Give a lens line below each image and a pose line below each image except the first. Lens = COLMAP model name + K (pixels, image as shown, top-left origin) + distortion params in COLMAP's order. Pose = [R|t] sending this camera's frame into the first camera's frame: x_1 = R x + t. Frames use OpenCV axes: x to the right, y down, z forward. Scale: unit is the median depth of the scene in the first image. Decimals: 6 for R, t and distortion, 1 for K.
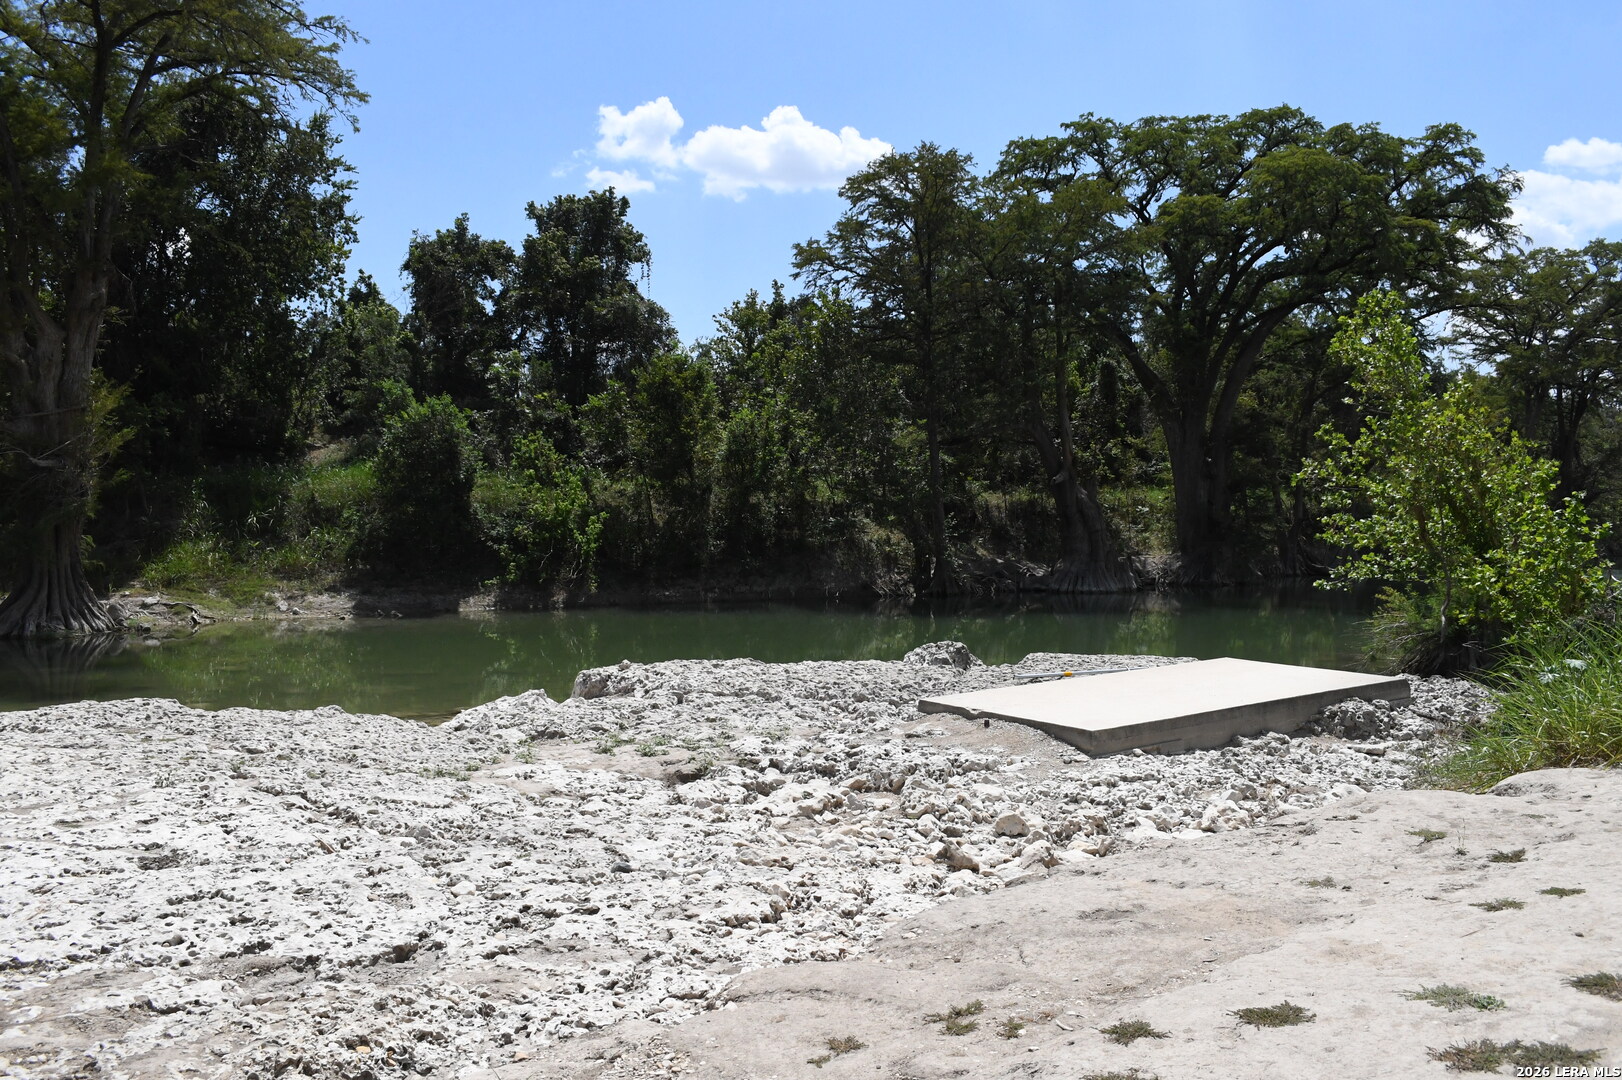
lens RADIAL K [[1264.1, 0, 811.0], [0, 1264.1, 540.0], [0, 0, 1]] dist [-0.093308, 0.001788]
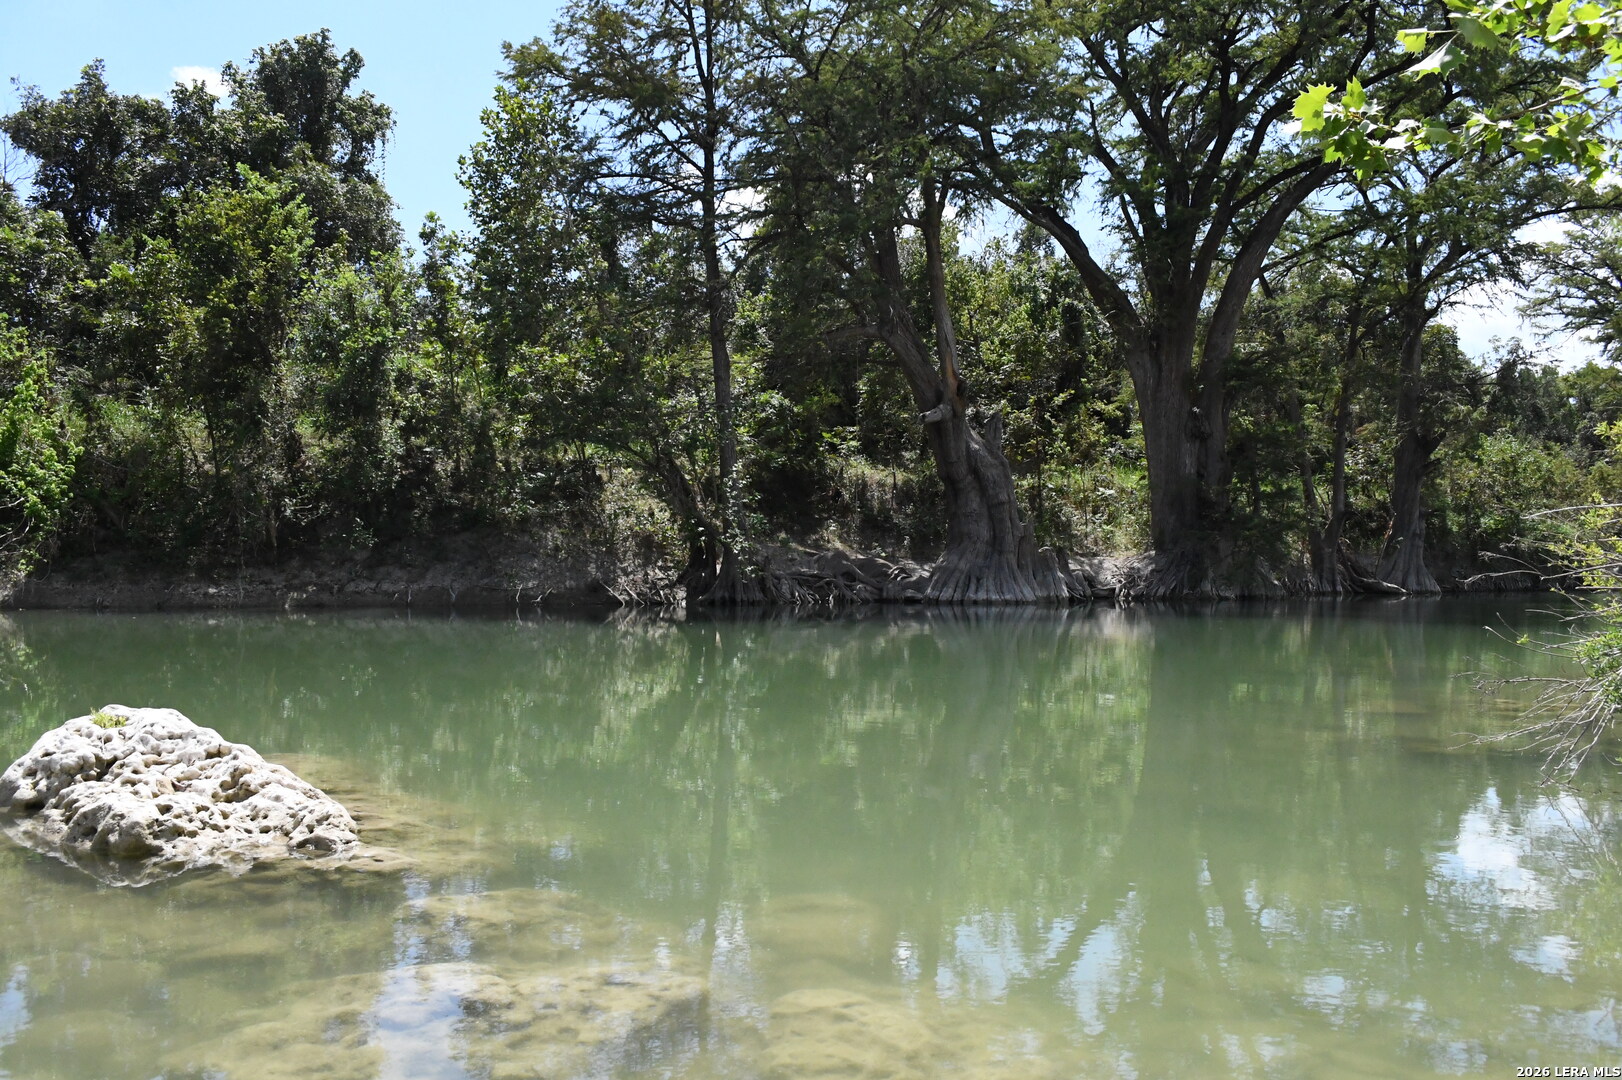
lens RADIAL K [[1254.3, 0, 807.6], [0, 1254.3, 562.9], [0, 0, 1]] dist [-0.088938, 0.001690]
pose [[0.999087, -0.001287, -0.042706, 0.143647], [0.000220, 0.999688, -0.024992, 0.033742], [0.042725, 0.024960, 0.998775, 0.346297]]
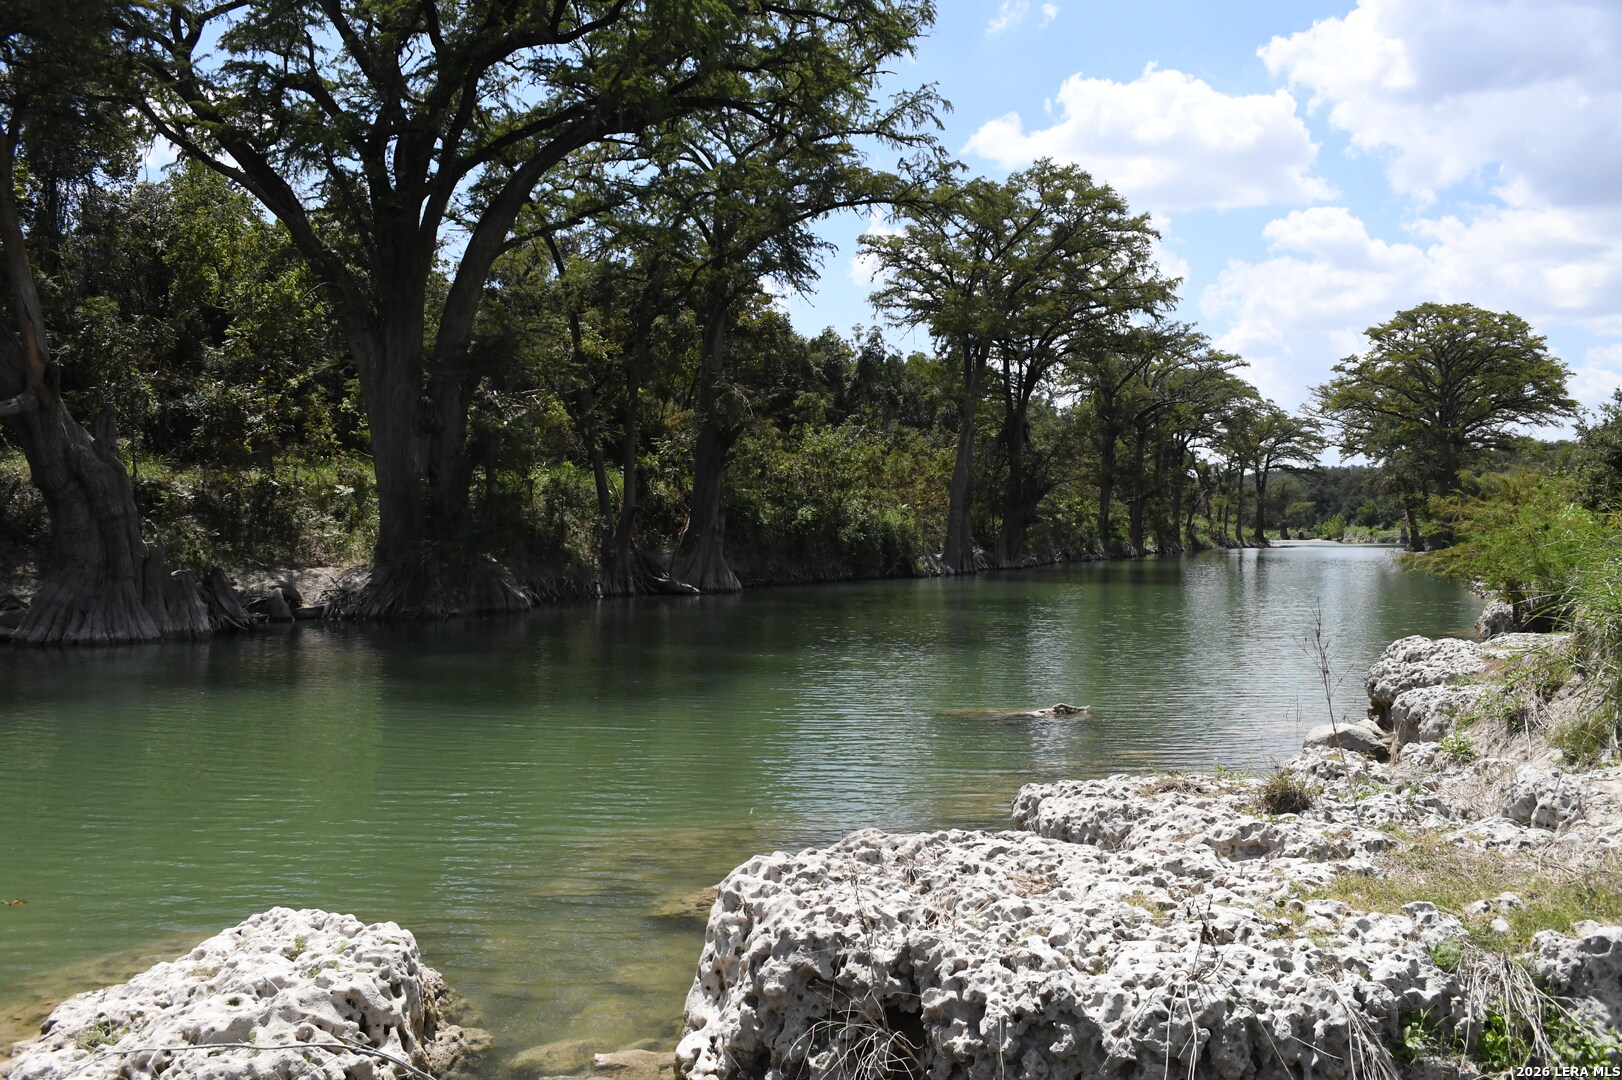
lens RADIAL K [[1264.1, 0, 811.0], [0, 1264.1, 540.0], [0, 0, 1]] dist [-0.093308, 0.001788]
pose [[0.929642, -0.015570, 0.368136, 0.276570], [0.022315, 0.999652, -0.014074, 0.013010], [-0.367789, 0.021299, 0.929666, 0.406812]]
